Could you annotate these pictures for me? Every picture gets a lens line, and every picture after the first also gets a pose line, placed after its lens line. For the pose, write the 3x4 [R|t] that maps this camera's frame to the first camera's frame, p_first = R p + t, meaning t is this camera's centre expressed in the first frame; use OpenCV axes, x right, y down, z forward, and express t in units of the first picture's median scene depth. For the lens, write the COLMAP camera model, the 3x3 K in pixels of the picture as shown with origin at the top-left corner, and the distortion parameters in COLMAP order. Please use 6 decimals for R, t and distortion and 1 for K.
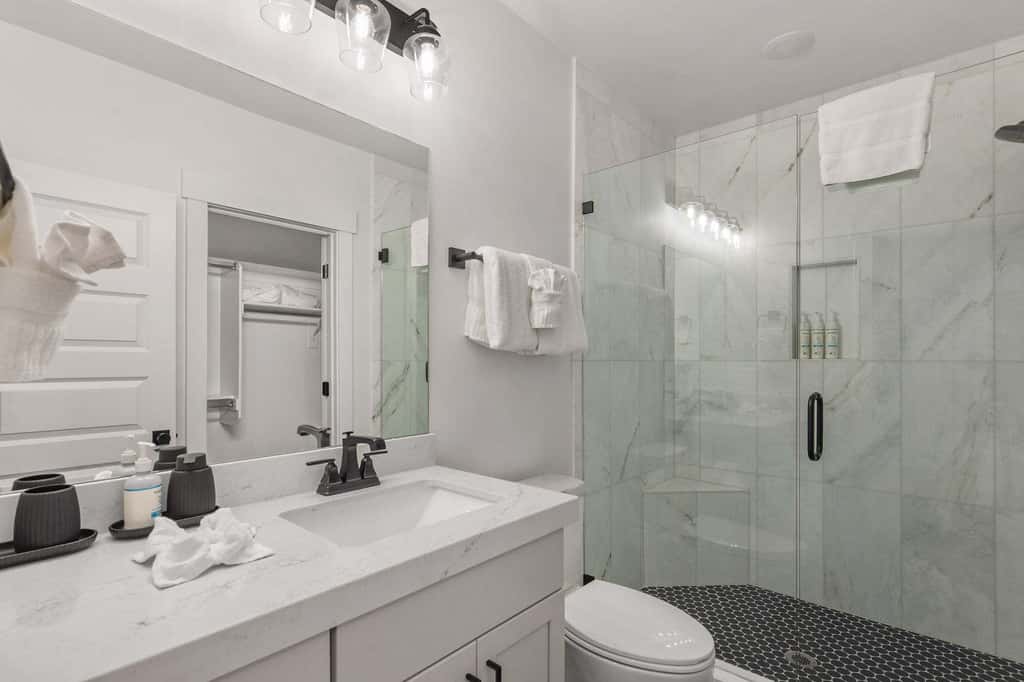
lens RADIAL K [[513.8, 0, 510.4], [0, 513.8, 344.8], [0, 0, 1]] dist [-0.015350, -0.000076]
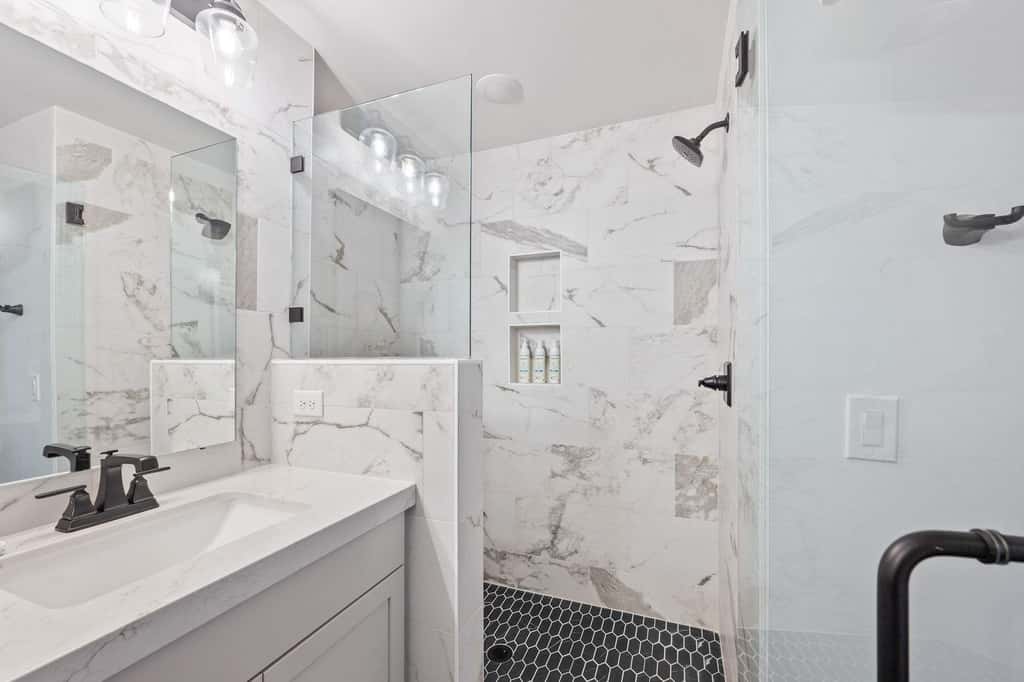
lens RADIAL K [[419.8, 0, 518.0], [0, 419.8, 352.9], [0, 0, 1]] dist [0.007636, 0.000000]
pose [[0.944334, -0.005716, 0.328939, 0.094168], [0.002281, 0.999939, 0.010826, 0.000928], [-0.328981, -0.009473, 0.944289, 0.115642]]
